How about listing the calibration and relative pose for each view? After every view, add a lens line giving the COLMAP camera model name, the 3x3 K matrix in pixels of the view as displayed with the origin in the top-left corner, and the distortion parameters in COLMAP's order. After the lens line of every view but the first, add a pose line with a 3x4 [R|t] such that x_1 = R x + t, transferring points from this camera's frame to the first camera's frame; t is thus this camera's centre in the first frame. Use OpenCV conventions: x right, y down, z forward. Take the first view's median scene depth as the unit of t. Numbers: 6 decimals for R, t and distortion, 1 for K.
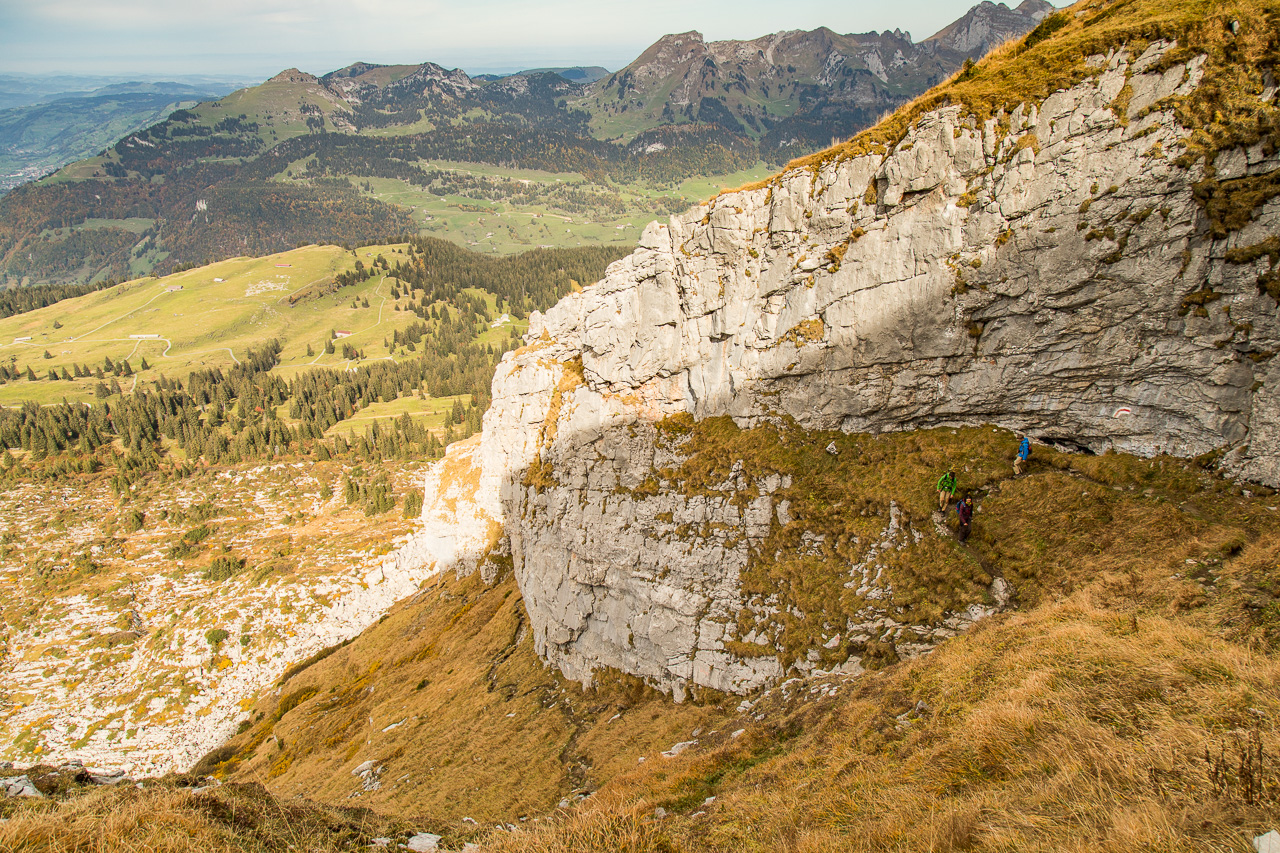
lens RADIAL K [[869.0, 0, 639.6], [0, 869.0, 428.9], [0, 0, 1]] dist [0.028954, 0.001884]
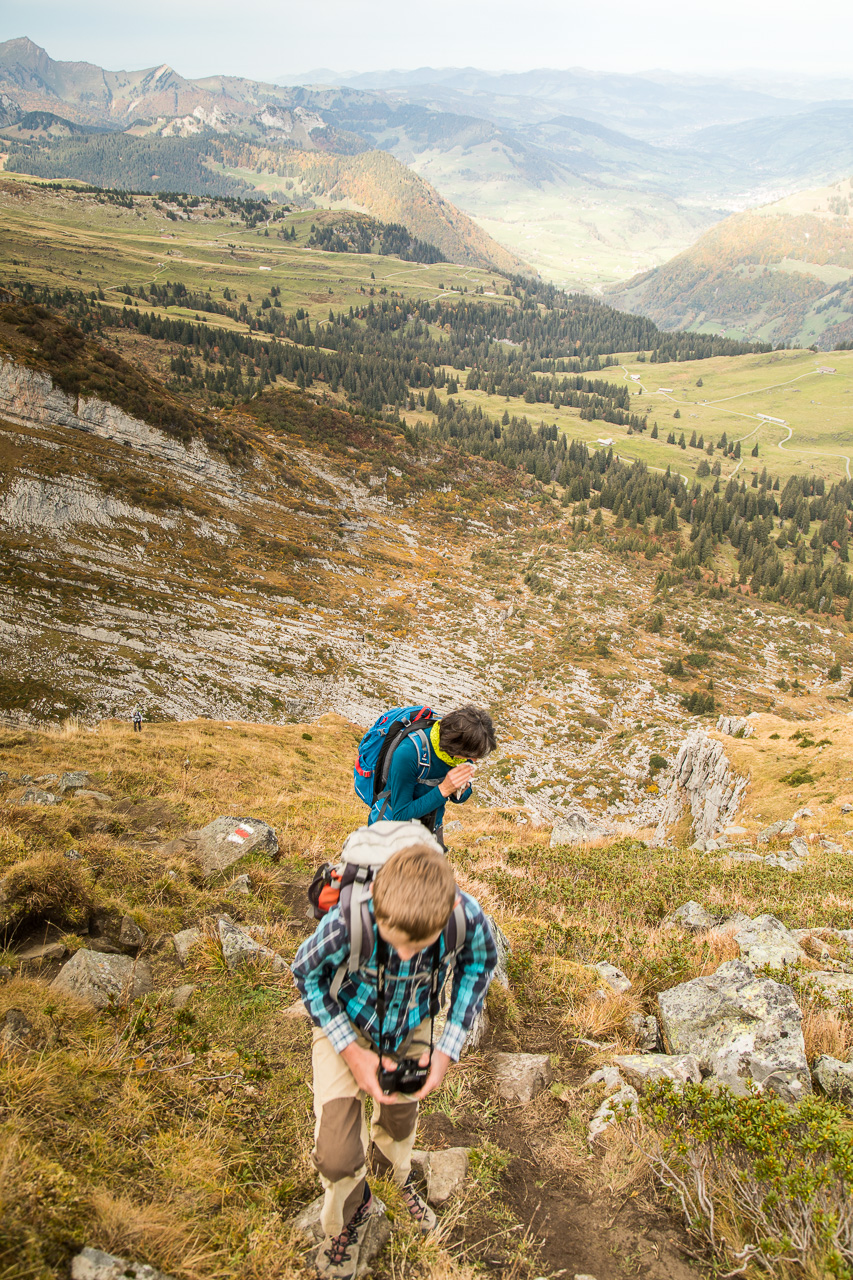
lens RADIAL K [[1076.2, 0, 426.2], [0, 1076.2, 640.2], [0, 0, 1]] dist [0.018423, 0.004920]
pose [[0.644731, 0.396203, -0.653716, 0.110933], [-0.342402, 0.914286, 0.216432, -0.070859], [0.683434, 0.084293, 0.725129, -0.133929]]
